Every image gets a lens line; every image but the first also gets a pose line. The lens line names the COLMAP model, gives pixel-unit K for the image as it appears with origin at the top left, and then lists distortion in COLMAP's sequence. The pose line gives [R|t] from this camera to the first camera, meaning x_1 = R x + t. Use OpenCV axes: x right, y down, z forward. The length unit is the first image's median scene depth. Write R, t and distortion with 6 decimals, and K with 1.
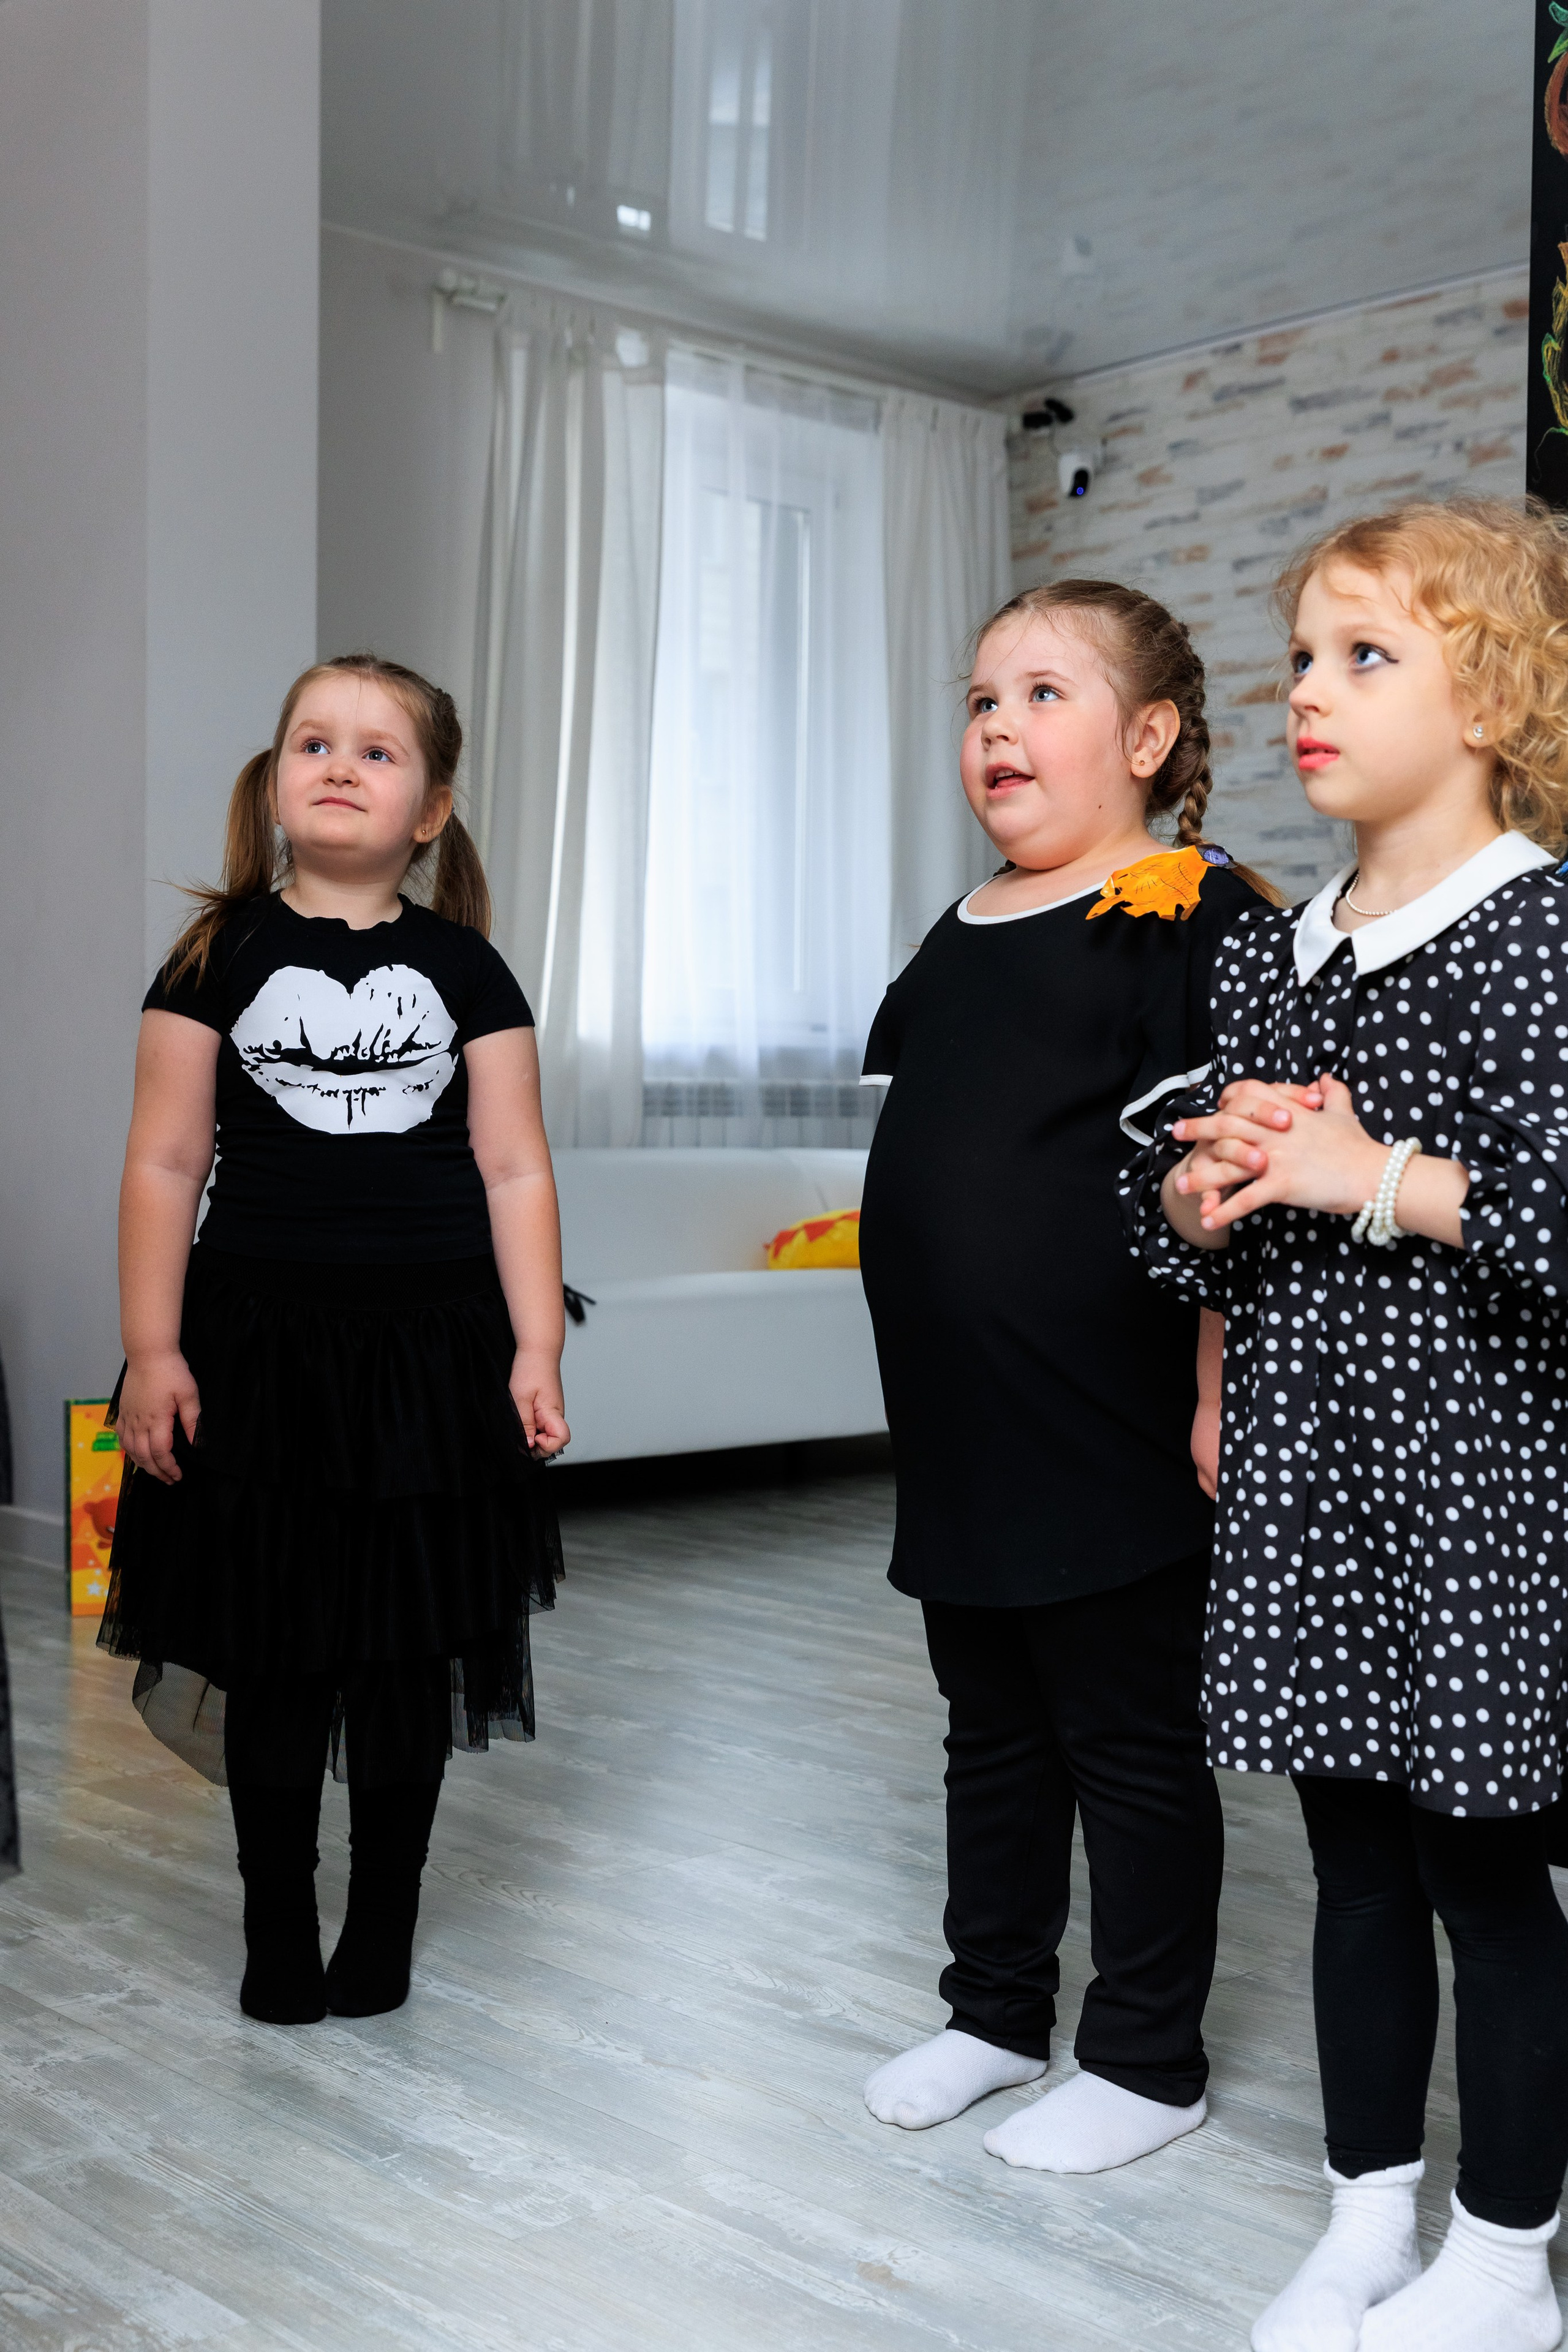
lens RADIAL K [[2659.9, 0, 784.0], [0, 2659.9, 1176.0], [0, 0, 1]] dist [0.015248, -0.012705]
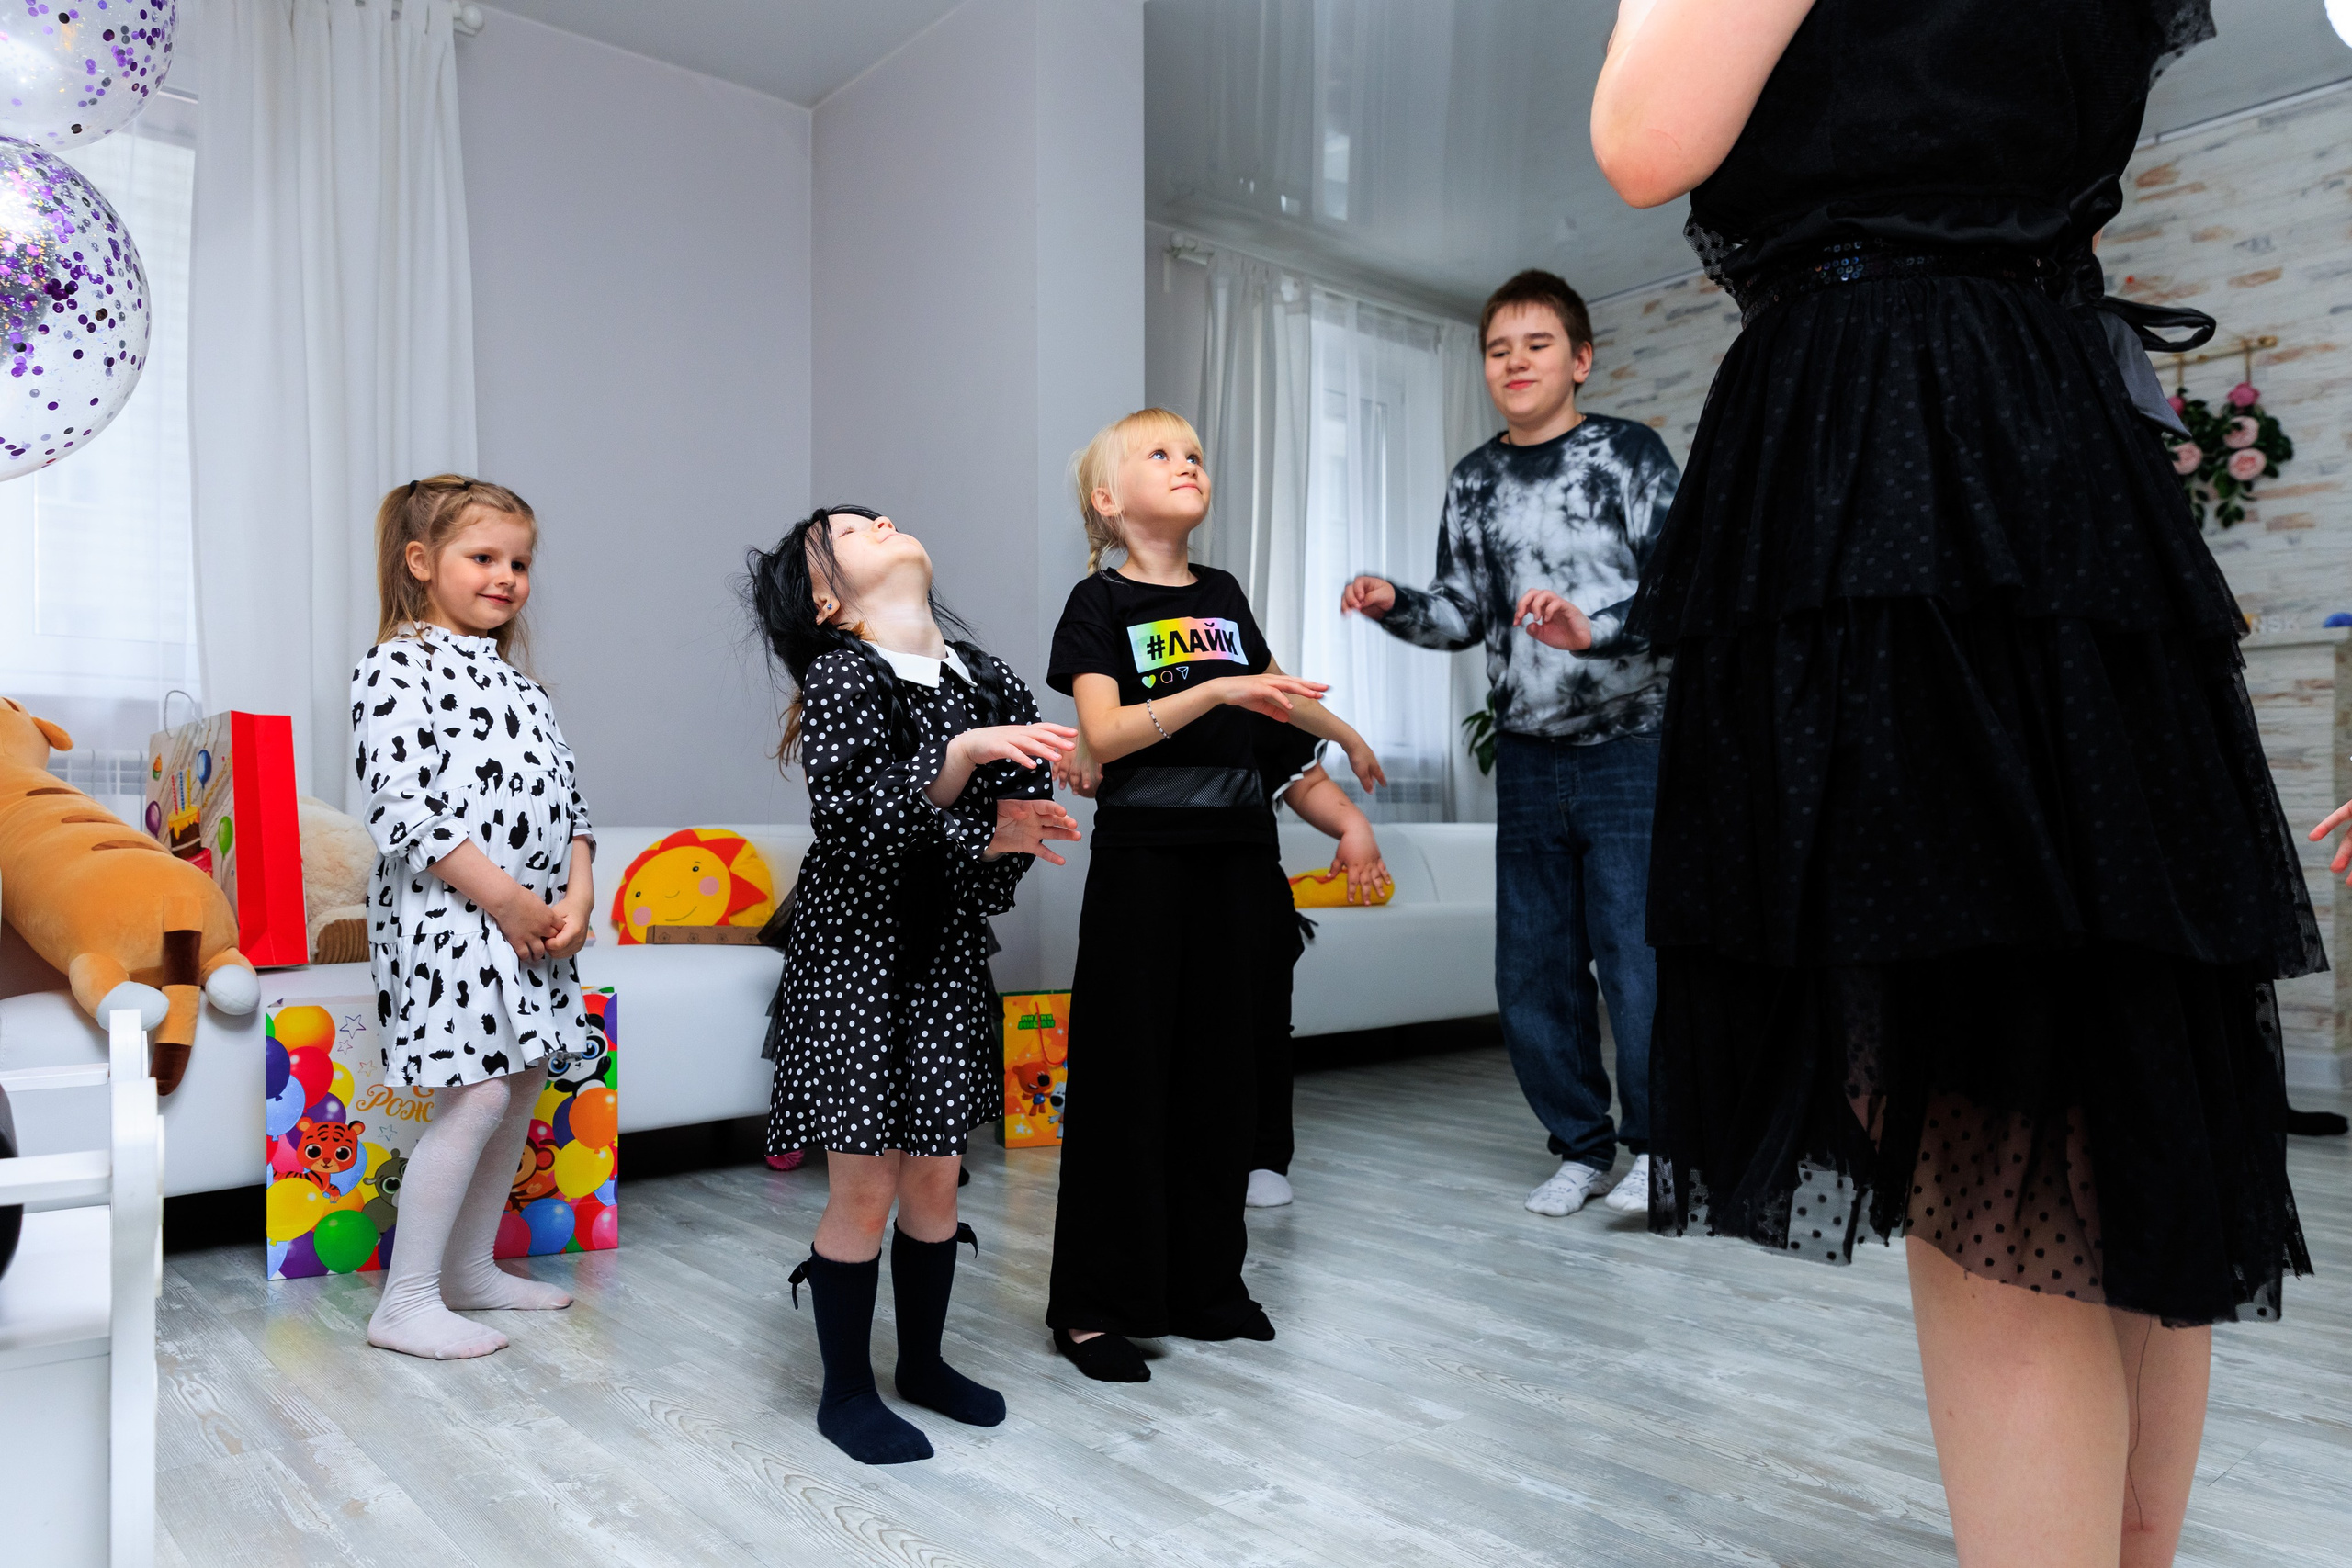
lens RADIAL K [[1609.4, 0, 1175.5], [0, 1609.4, 823.0], [0, 0, 1]] dist [0.018108, -0.003200]
pose [[0.999013, -0.015507, -0.041629, -0.088976], [0.014484, 0.999588, -0.024760, 0.010722], [0.041996, 0.024132, 0.998826, 0.098984]]
